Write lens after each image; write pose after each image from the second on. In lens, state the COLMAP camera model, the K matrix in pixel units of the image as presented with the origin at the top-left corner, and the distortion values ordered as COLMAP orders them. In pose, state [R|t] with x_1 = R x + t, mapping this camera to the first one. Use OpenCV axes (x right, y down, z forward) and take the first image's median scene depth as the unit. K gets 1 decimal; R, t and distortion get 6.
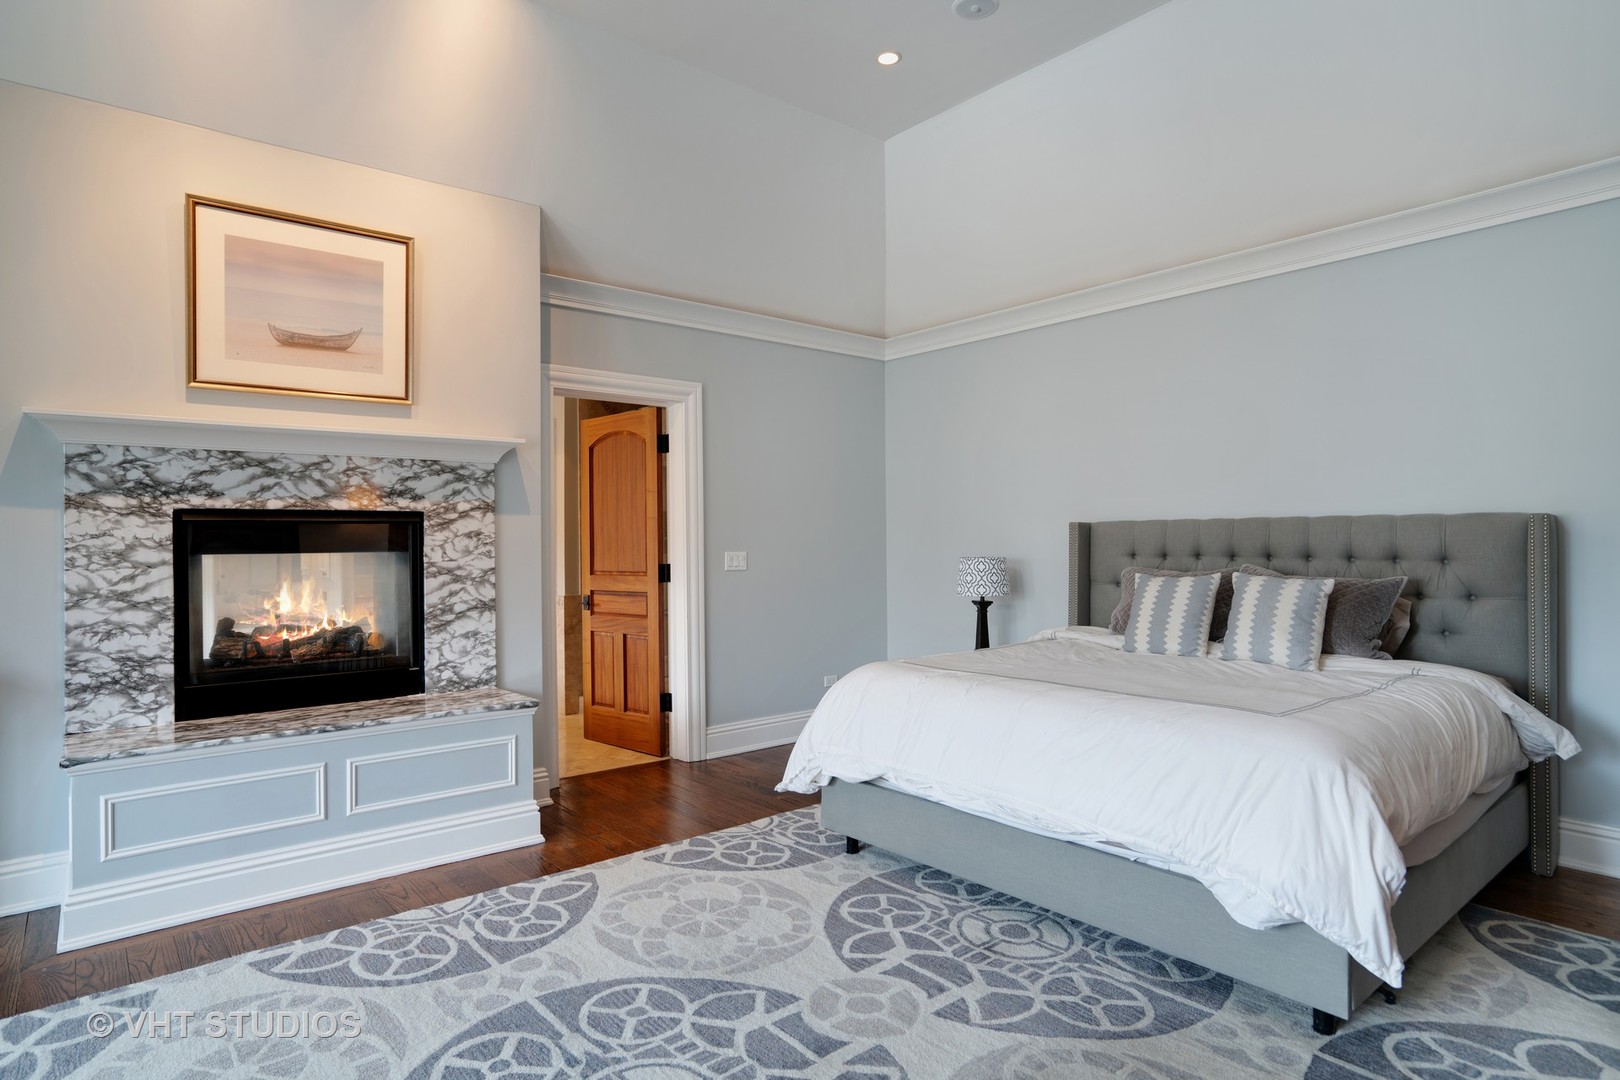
lens RADIAL K [[843.2, 0, 810.0], [0, 843.2, 540.0], [0, 0, 1]] dist [-0.001902, 0.002358]
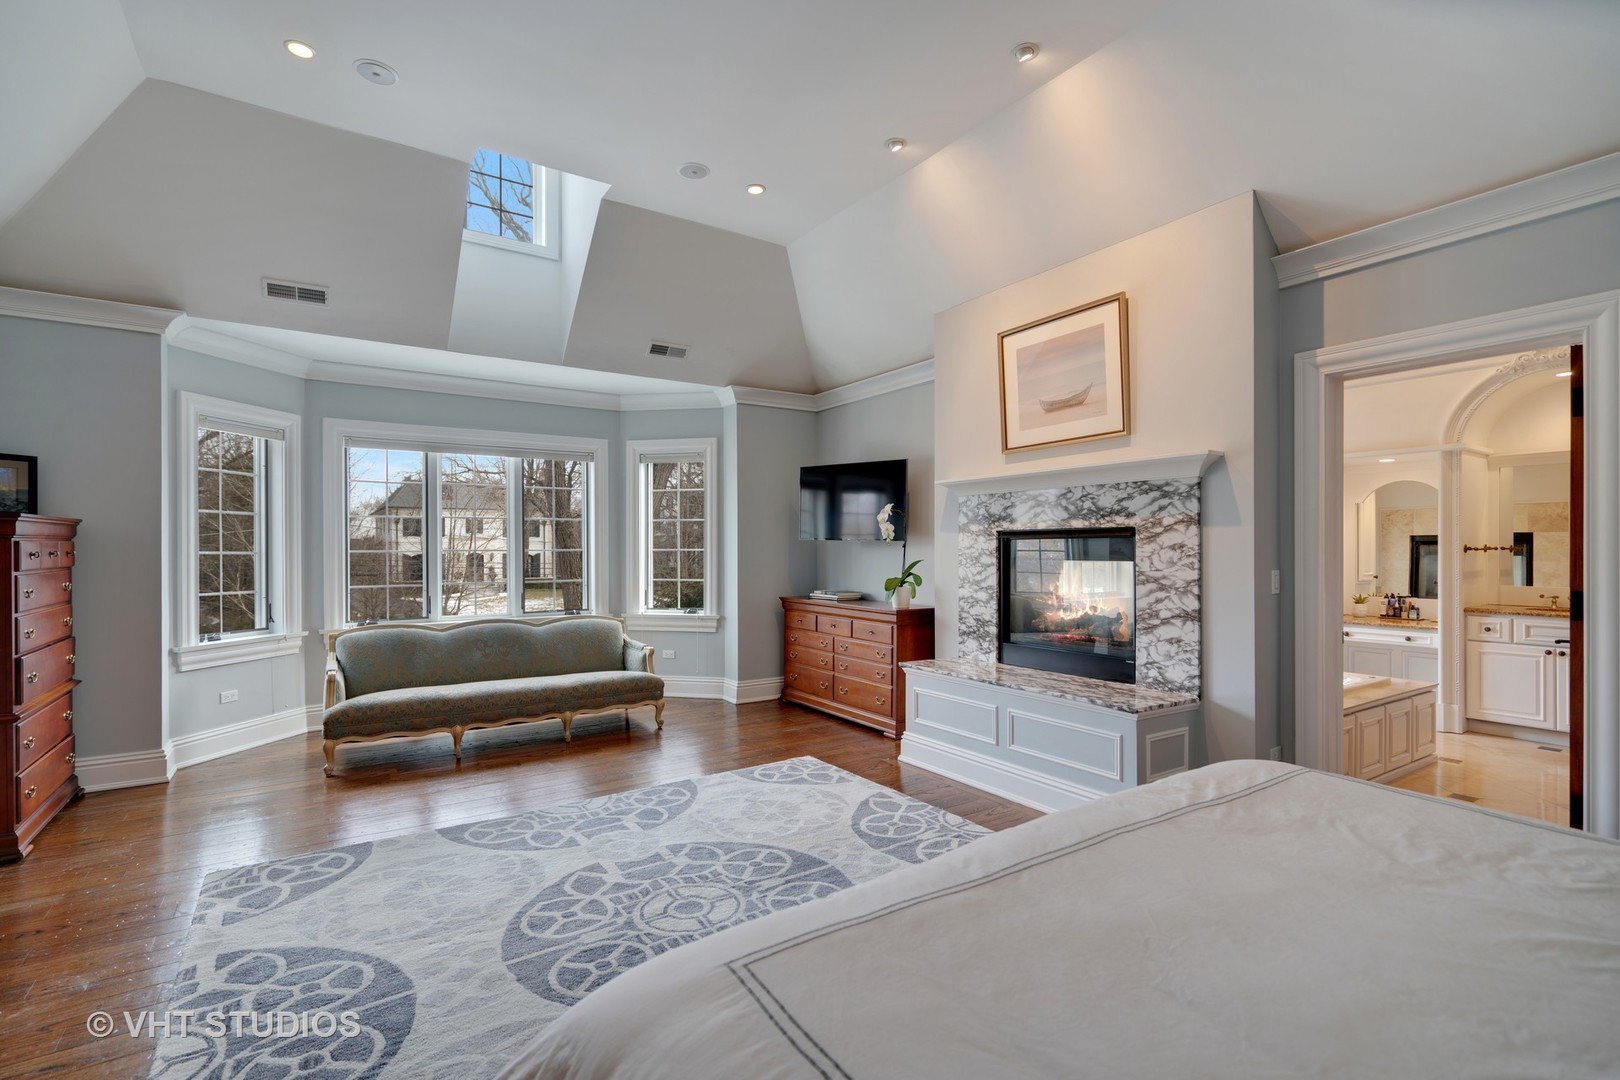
lens RADIAL K [[740.0, 0, 810.0], [0, 740.0, 540.0], [0, 0, 1]] dist [0.003296, 0.000875]
pose [[-0.080309, 0.001024, -0.996769, 0.598293], [0.007429, 0.999972, 0.000429, -0.019928], [0.996742, -0.007371, -0.080314, 0.654555]]
